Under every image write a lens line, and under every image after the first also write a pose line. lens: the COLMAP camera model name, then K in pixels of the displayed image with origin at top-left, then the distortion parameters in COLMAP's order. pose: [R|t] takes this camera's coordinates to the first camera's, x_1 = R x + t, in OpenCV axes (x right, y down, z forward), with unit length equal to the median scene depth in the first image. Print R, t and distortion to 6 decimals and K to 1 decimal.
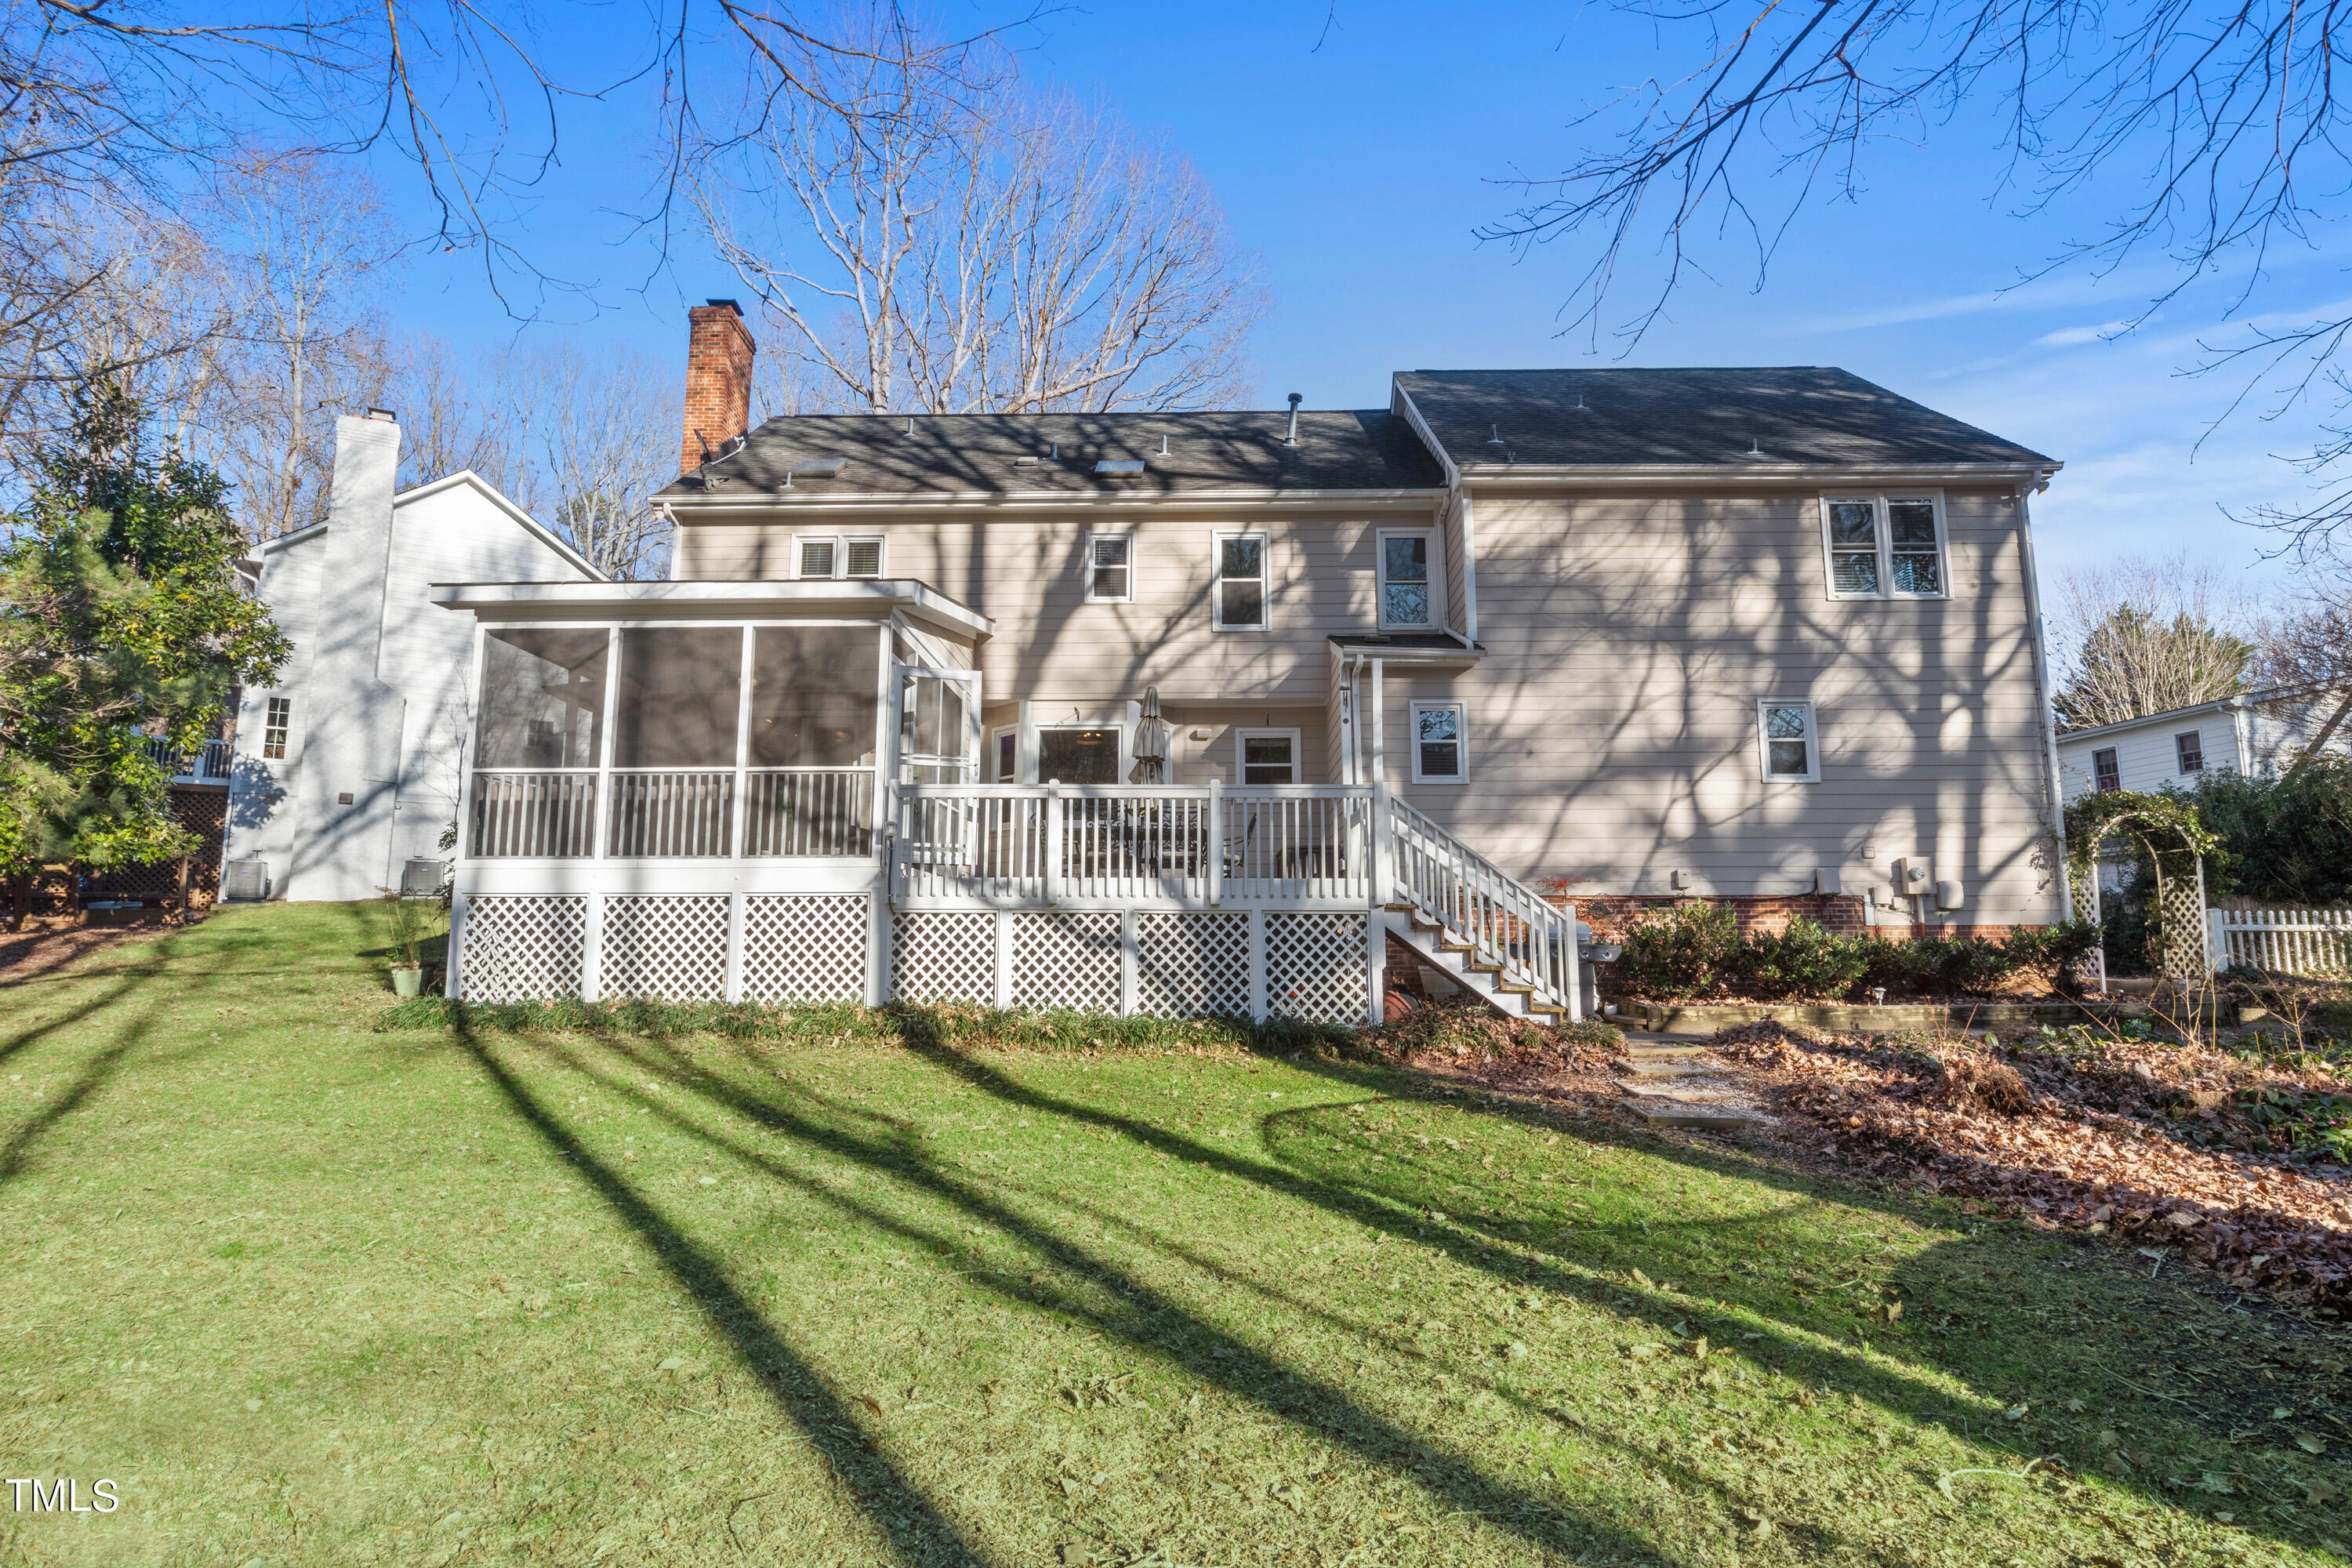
lens RADIAL K [[1193.5, 0, 1176.8], [0, 1193.5, 781.1], [0, 0, 1]] dist [-0.003962, -0.000025]
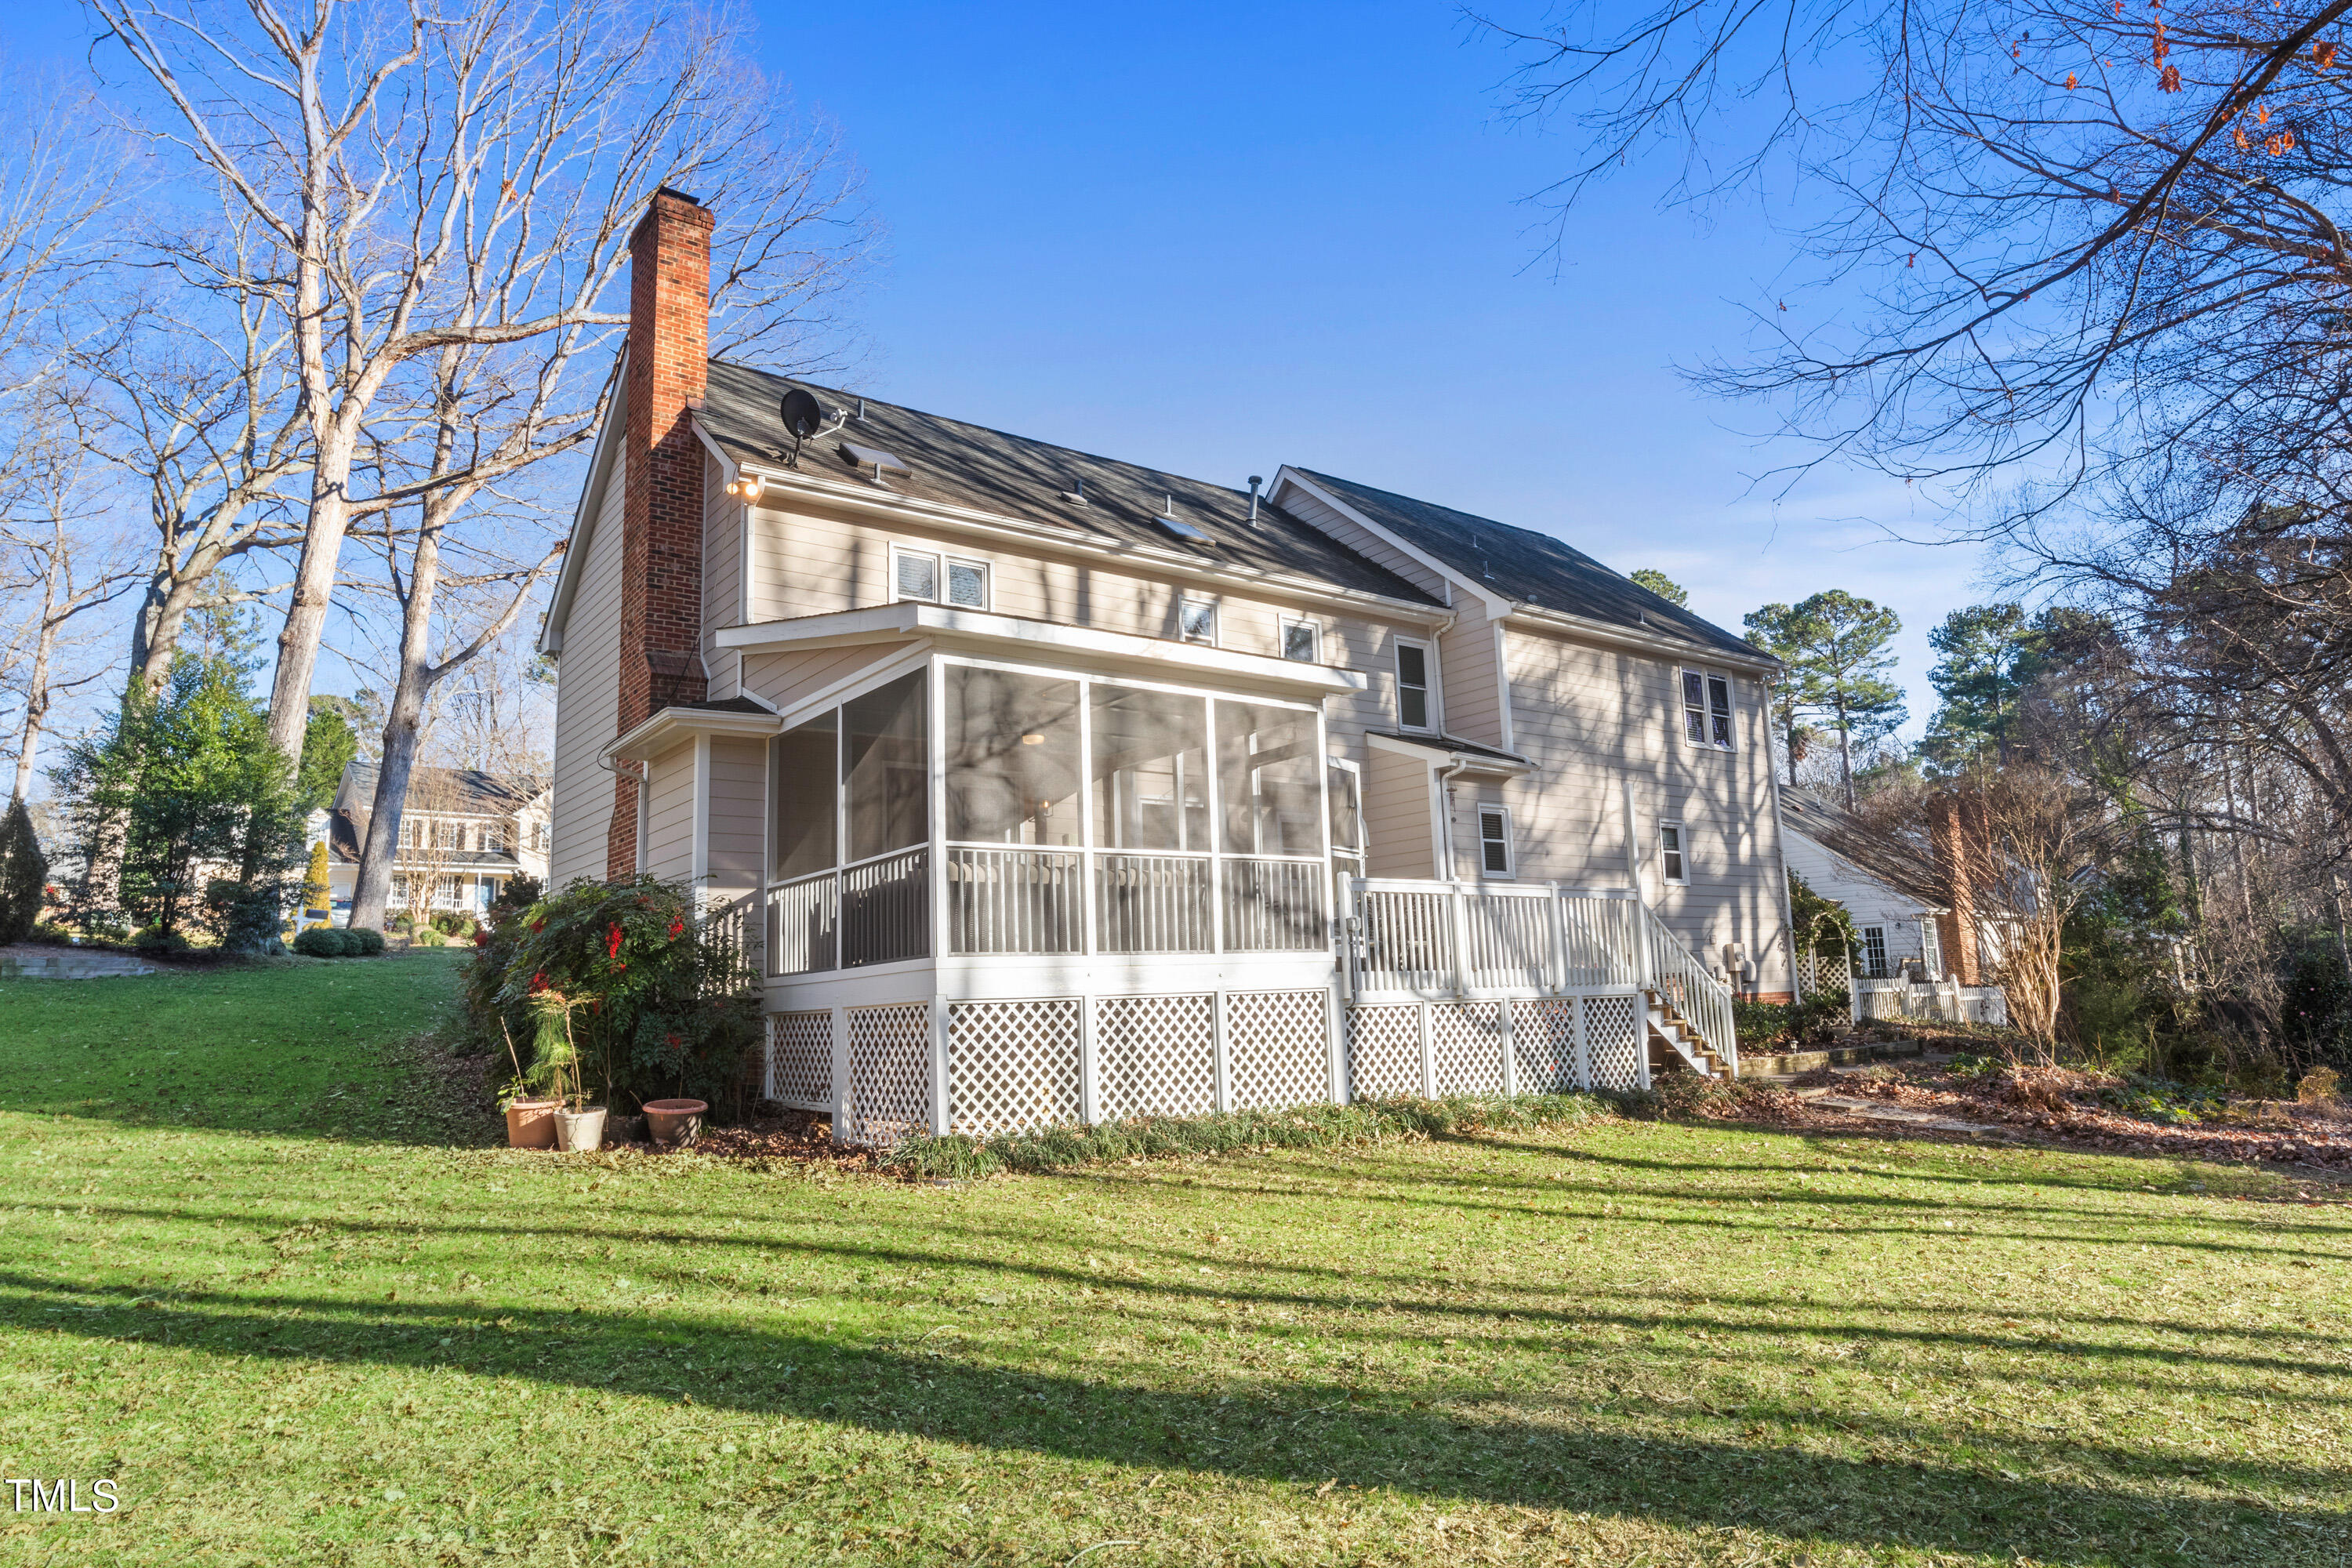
lens RADIAL K [[1460.2, 0, 1176.6], [0, 1460.2, 712.5], [0, 0, 1]] dist [0.004076, 0.000966]
pose [[0.764816, 0.097093, 0.636890, -0.931300], [-0.050432, 0.994568, -0.091059, -0.012232], [-0.642271, 0.037524, 0.765558, 0.132410]]
